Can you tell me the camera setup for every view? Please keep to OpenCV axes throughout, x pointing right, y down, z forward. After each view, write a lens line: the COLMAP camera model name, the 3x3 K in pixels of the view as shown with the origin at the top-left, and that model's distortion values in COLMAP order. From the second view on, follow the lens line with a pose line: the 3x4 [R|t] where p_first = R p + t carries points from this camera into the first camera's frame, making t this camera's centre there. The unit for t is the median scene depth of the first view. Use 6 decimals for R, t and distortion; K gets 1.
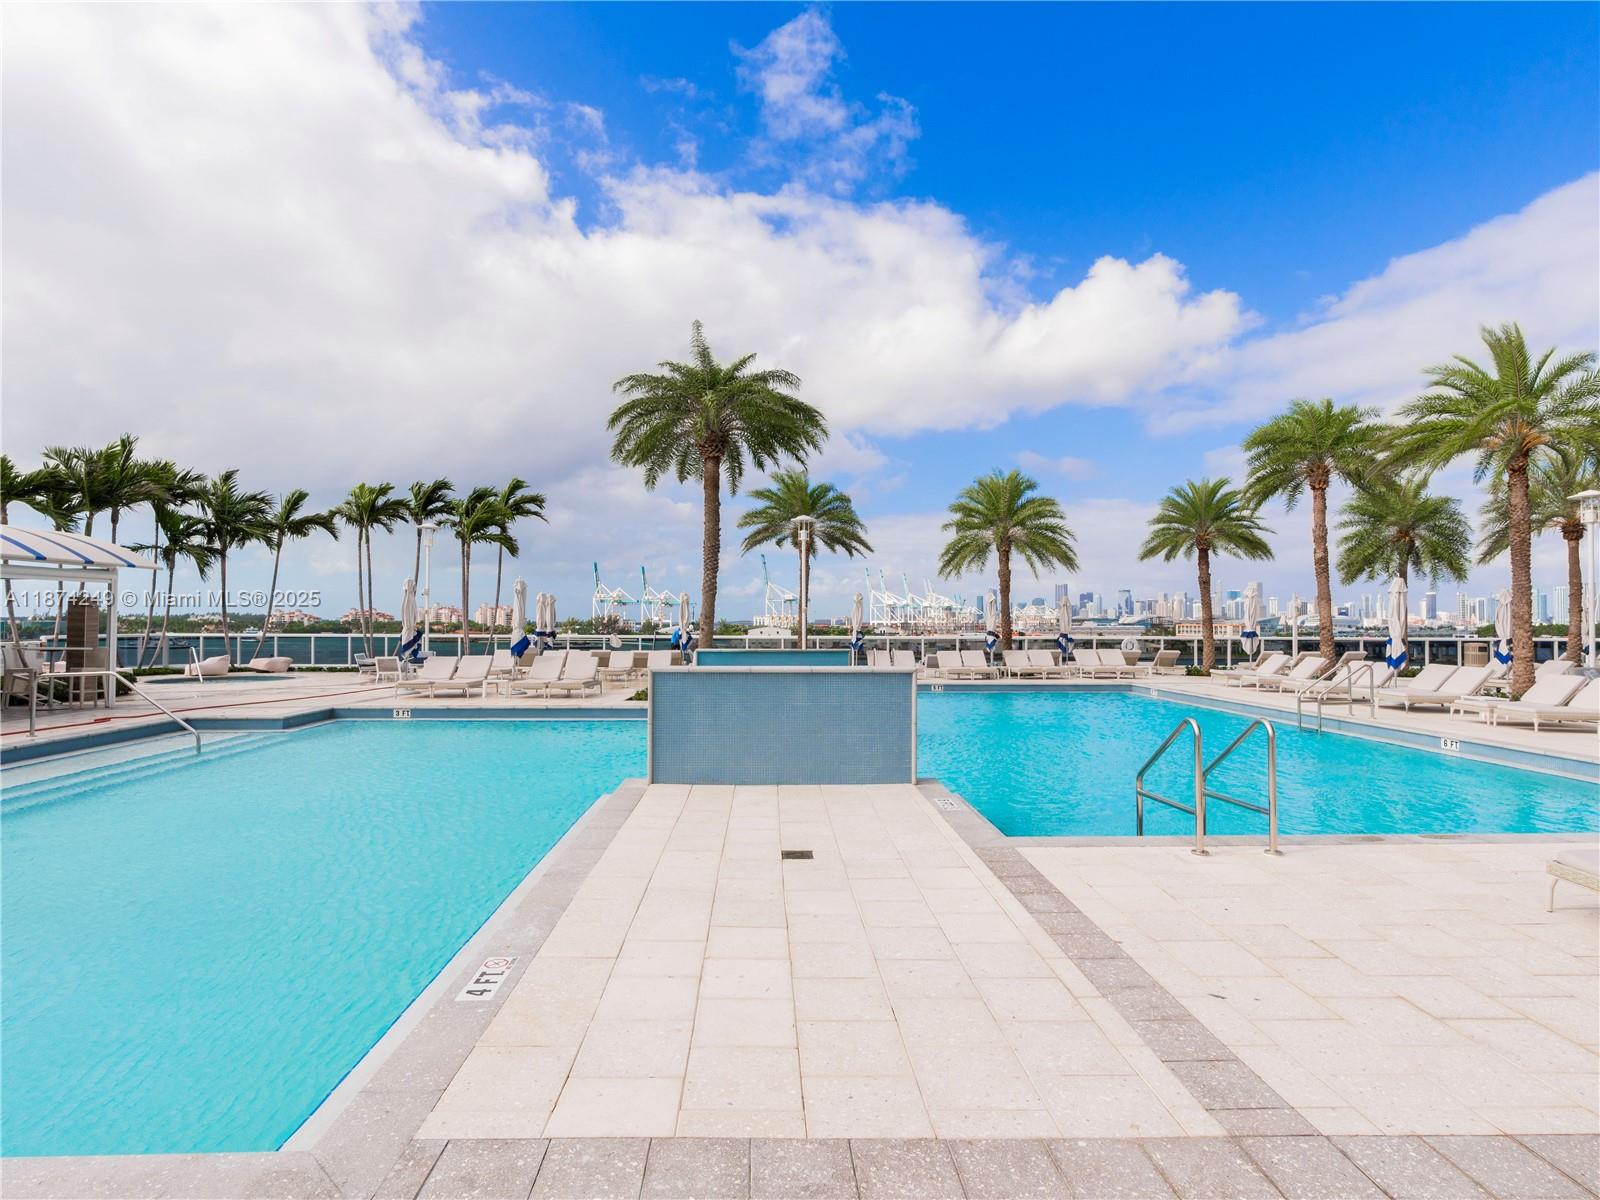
lens RADIAL K [[830.0, 0, 798.0], [0, 830.0, 598.3], [0, 0, 1]] dist [-0.005506, 0.001656]
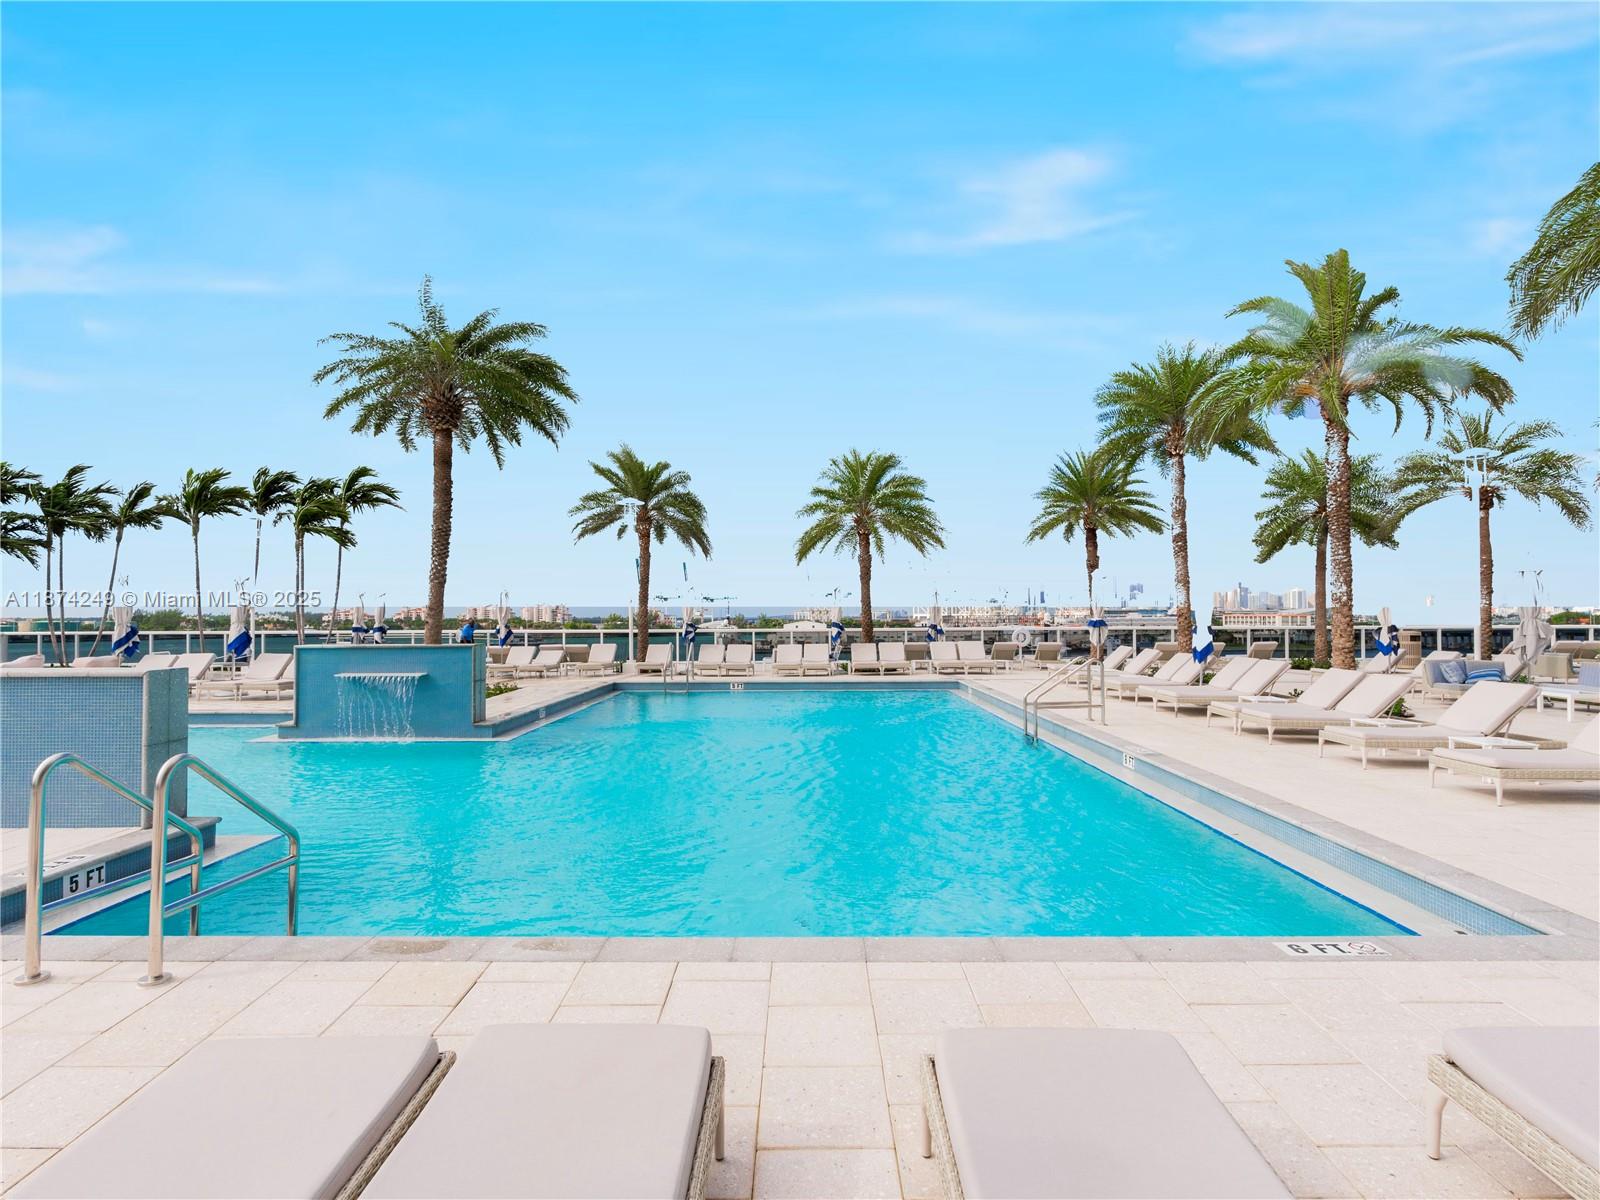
lens RADIAL K [[830.0, 0, 798.0], [0, 830.0, 598.3], [0, 0, 1]] dist [-0.005506, 0.001656]
pose [[0.998583, -0.010128, -0.052245, 0.222939], [0.010506, 0.999921, 0.006969, 0.006196], [0.052171, -0.007508, 0.998610, 0.087663]]
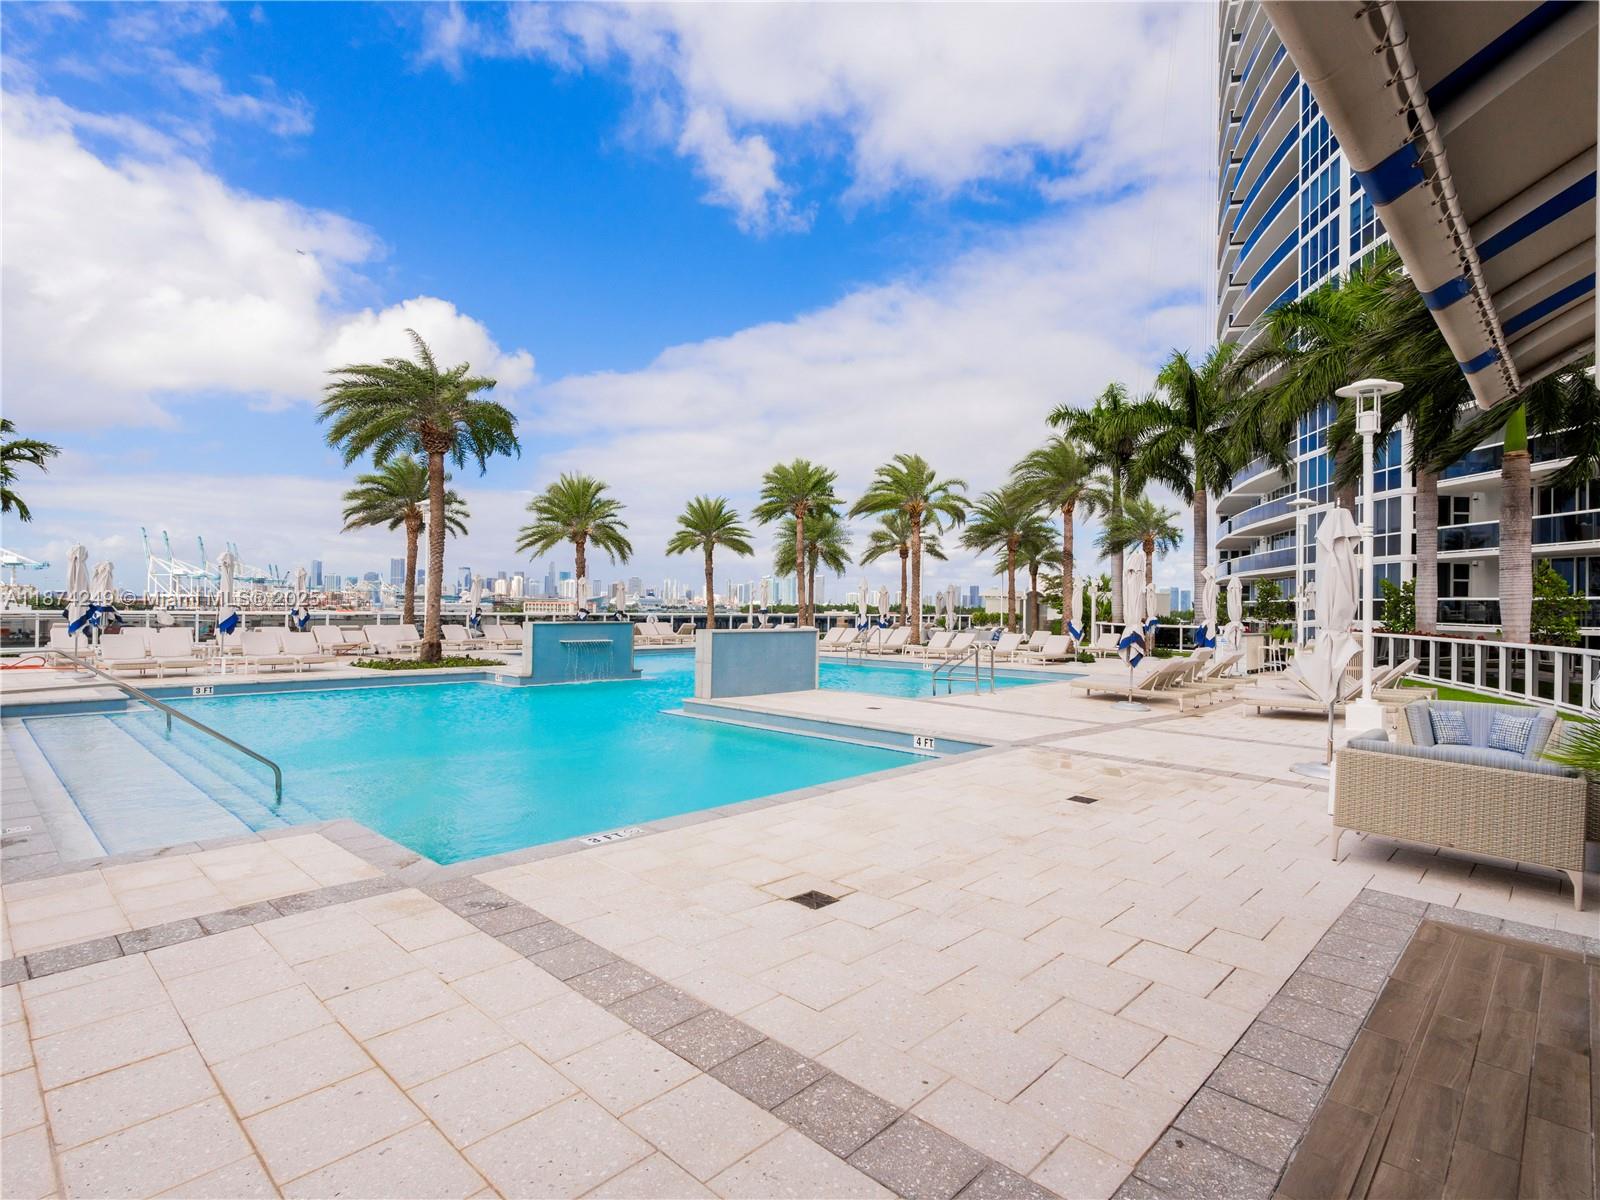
lens RADIAL K [[830.0, 0, 798.0], [0, 830.0, 598.3], [0, 0, 1]] dist [-0.005506, 0.001656]
pose [[0.716577, 0.012970, 0.697387, -0.367677], [-0.032228, 0.999375, 0.014528, -0.002734], [-0.696763, -0.032886, 0.716547, -0.094154]]
